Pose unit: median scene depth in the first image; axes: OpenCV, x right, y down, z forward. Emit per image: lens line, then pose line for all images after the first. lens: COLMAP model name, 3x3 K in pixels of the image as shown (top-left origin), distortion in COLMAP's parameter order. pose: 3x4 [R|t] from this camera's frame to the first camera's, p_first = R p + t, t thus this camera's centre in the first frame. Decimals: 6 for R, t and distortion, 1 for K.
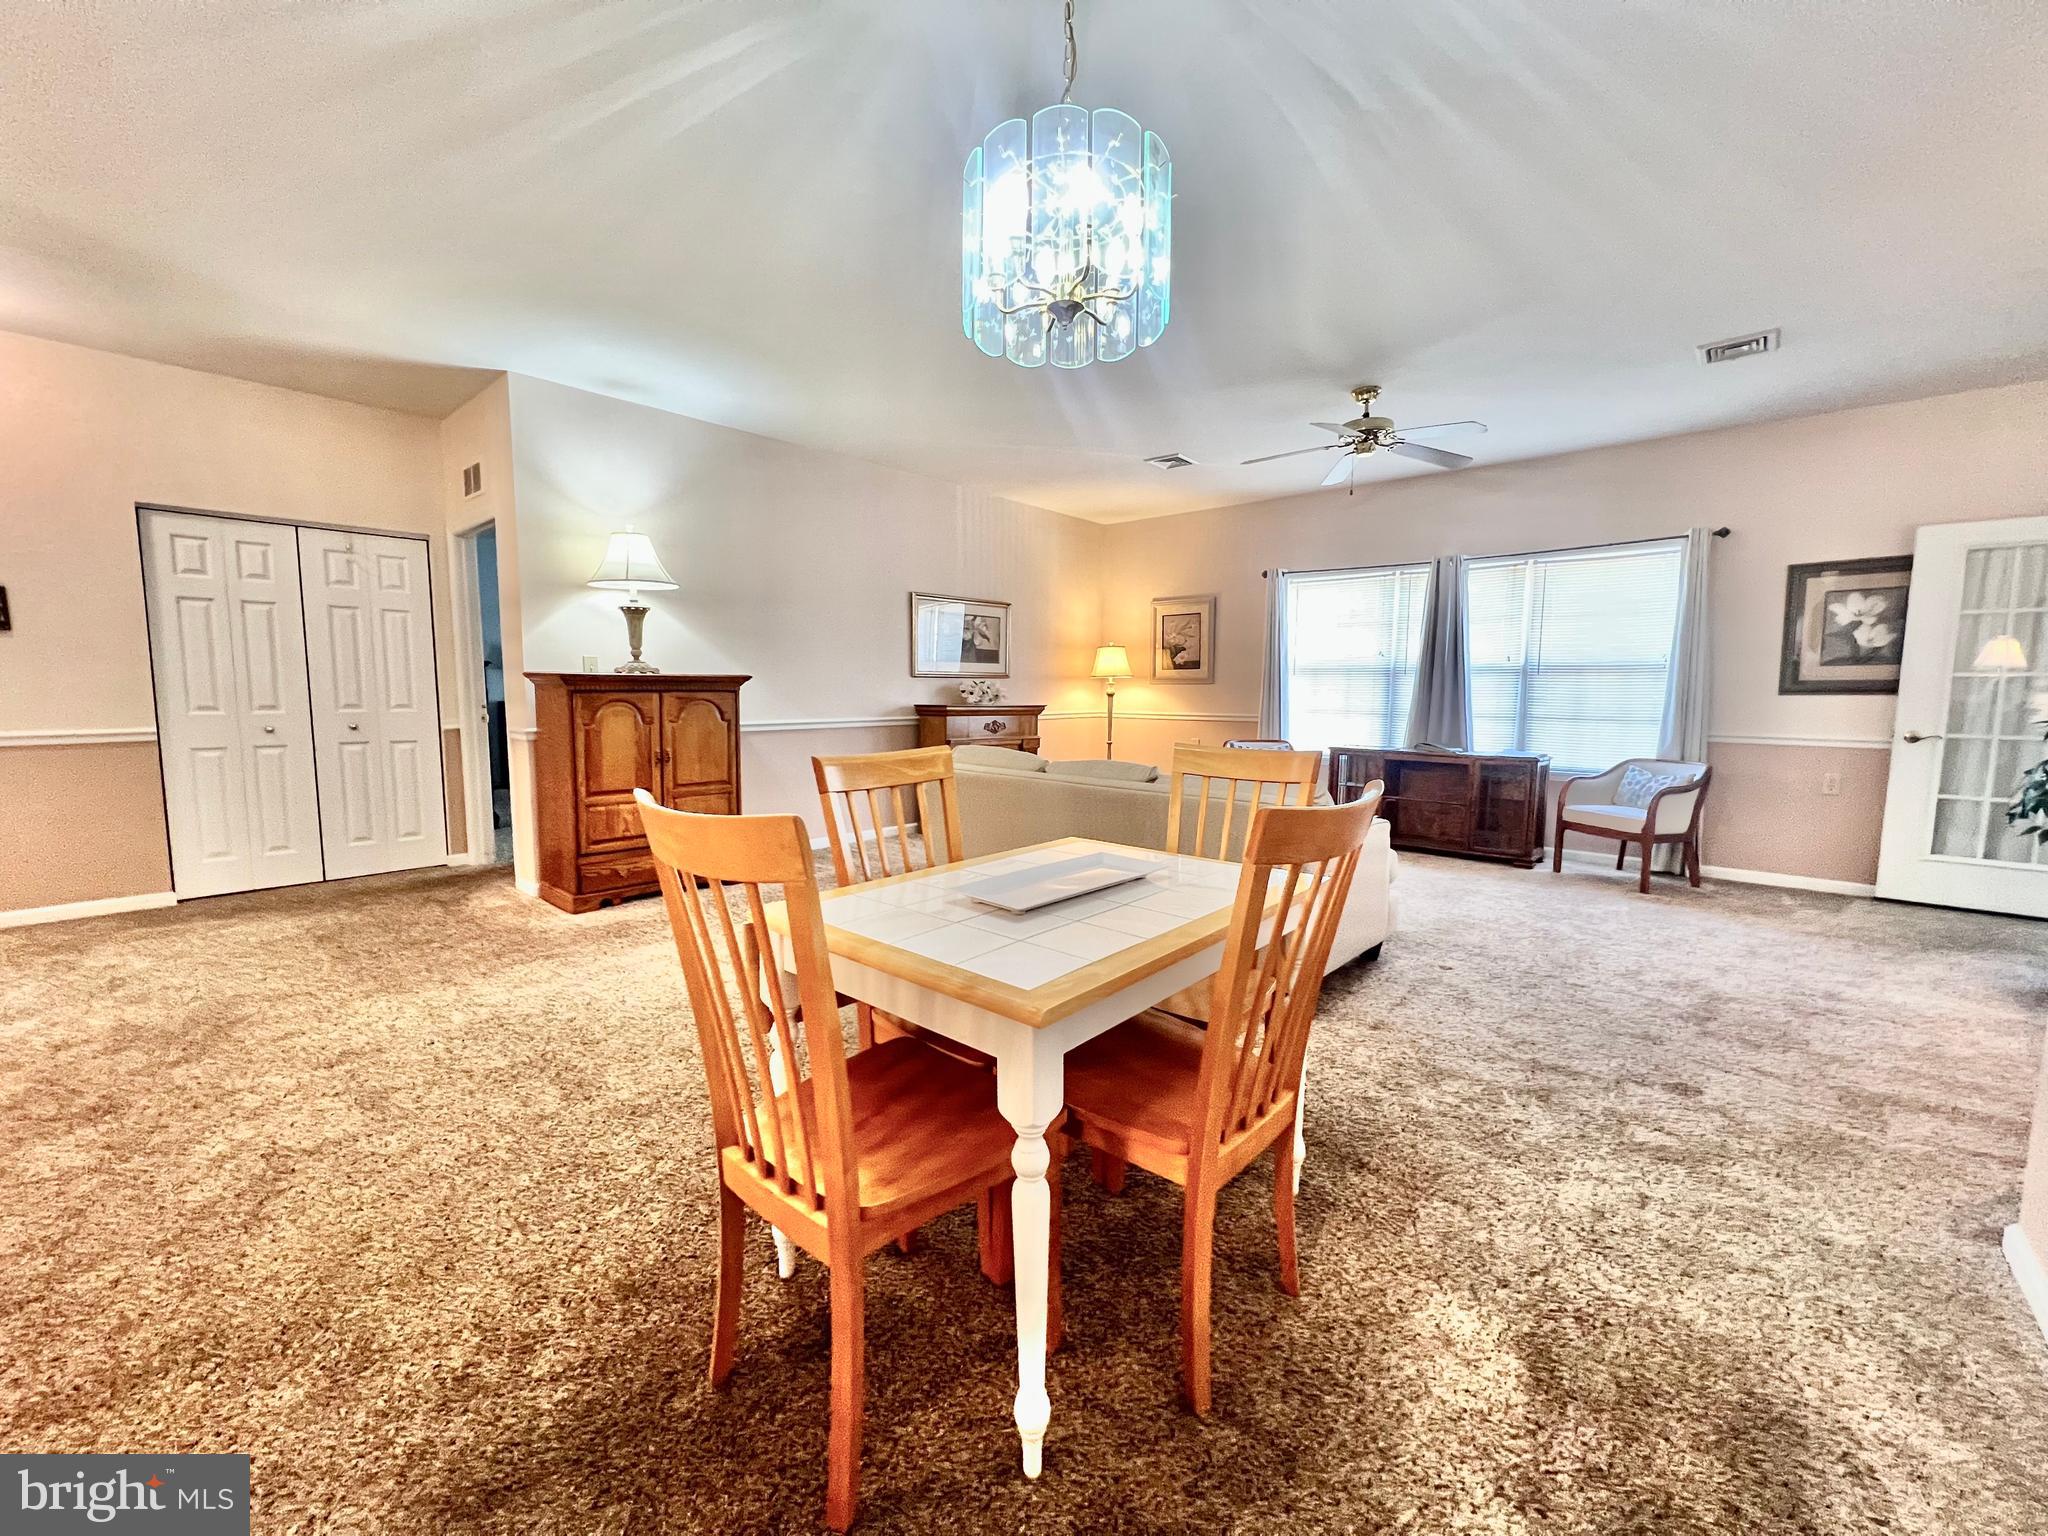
lens RADIAL K [[820.1, 0, 1022.6], [0, 820.1, 770.3], [0, 0, 1]] dist [-0.001229, -0.000326]
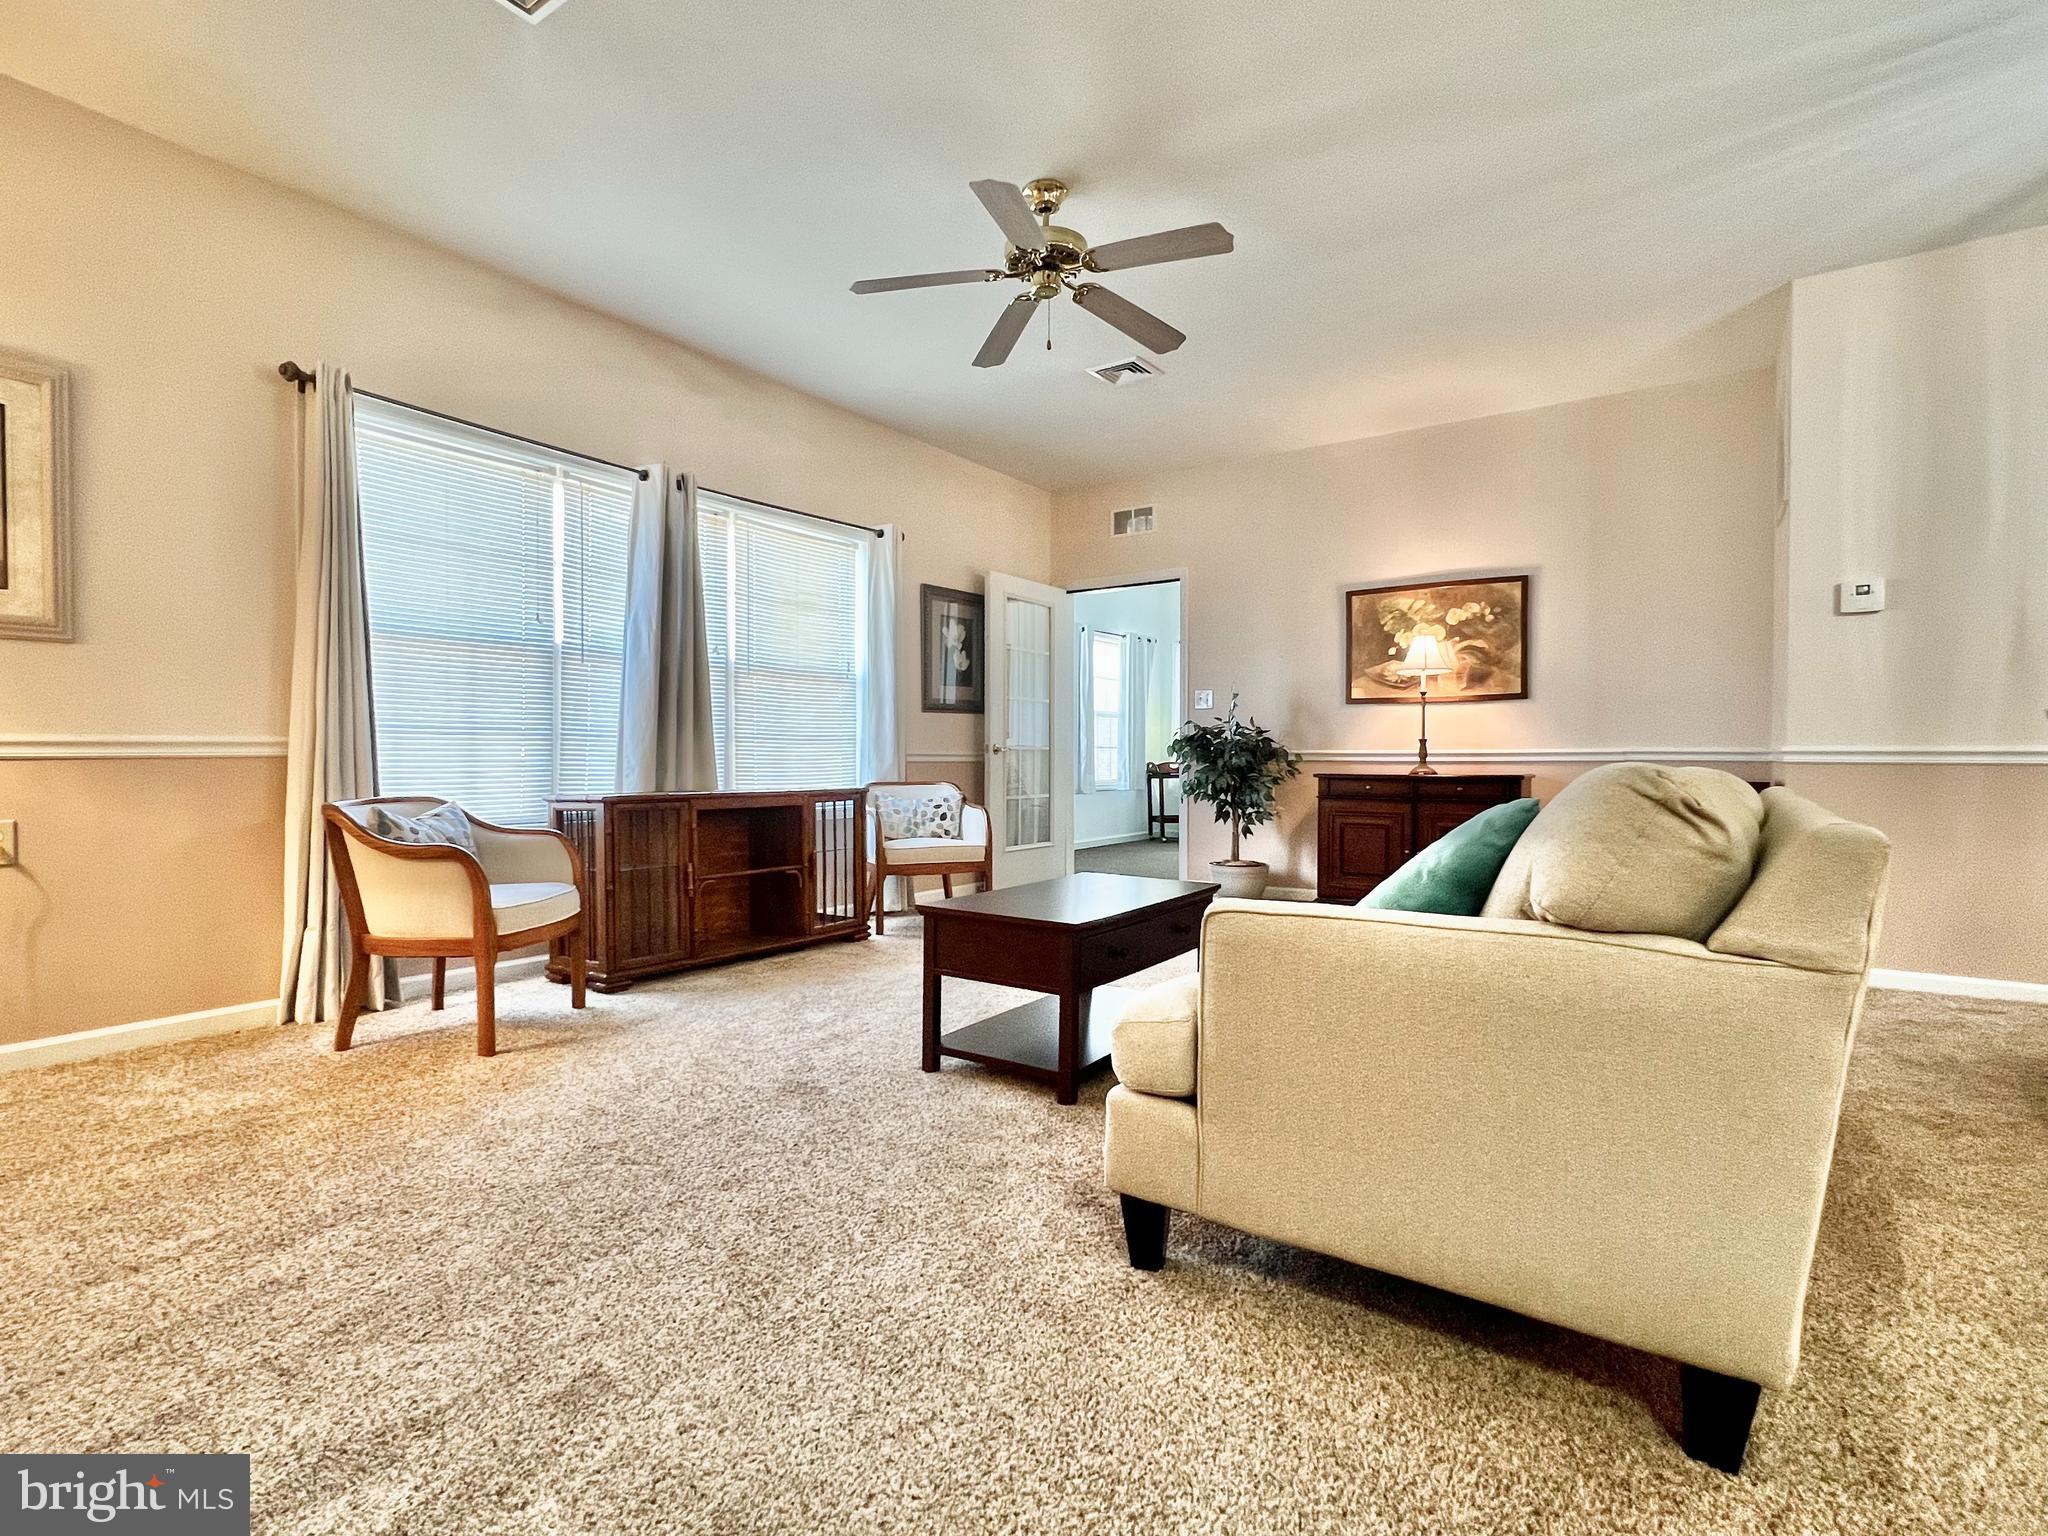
lens RADIAL K [[999.4, 0, 1017.2], [0, 999.4, 771.7], [0, 0, 1]] dist [-0.002955, -0.000435]
pose [[-0.123215, -0.021238, 0.992153, -0.304520], [0.098278, 0.994595, 0.033496, -0.050055], [-0.987502, 0.101634, -0.120461, 1.053722]]
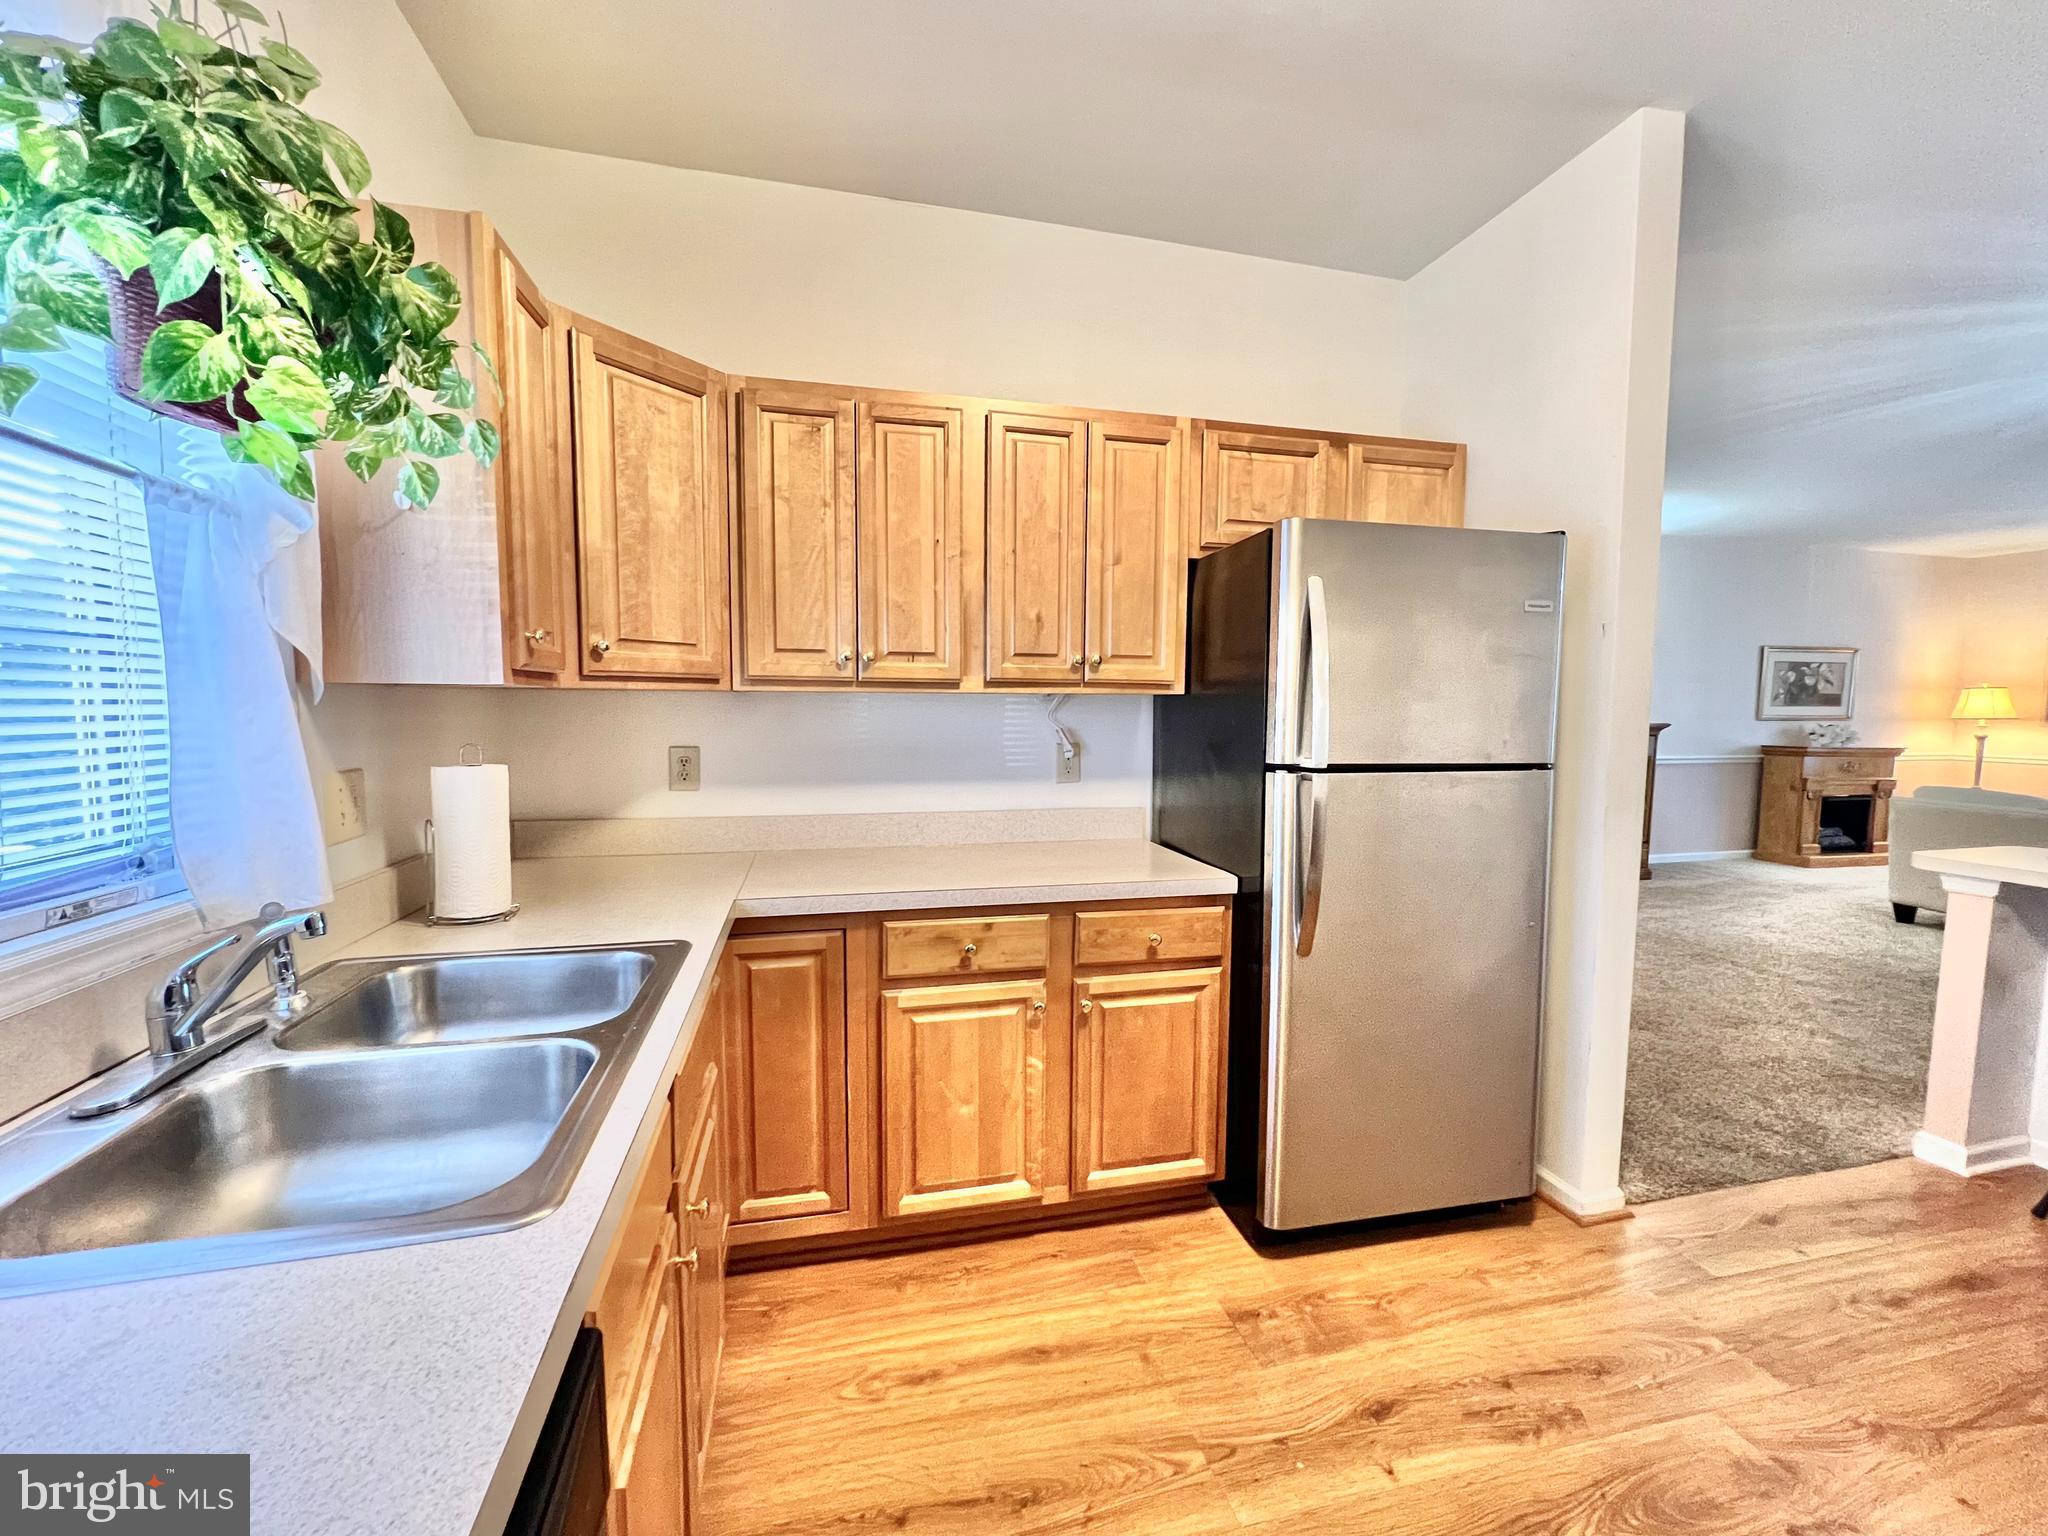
lens RADIAL K [[871.4, 0, 1019.4], [0, 871.4, 771.6], [0, 0, 1]] dist [-0.002881, 0.000335]
pose [[0.829080, 0.045147, -0.557304, -0.401623], [-0.061211, 0.998073, -0.010207, 0.039888], [0.555769, 0.042576, 0.830246, -0.719635]]
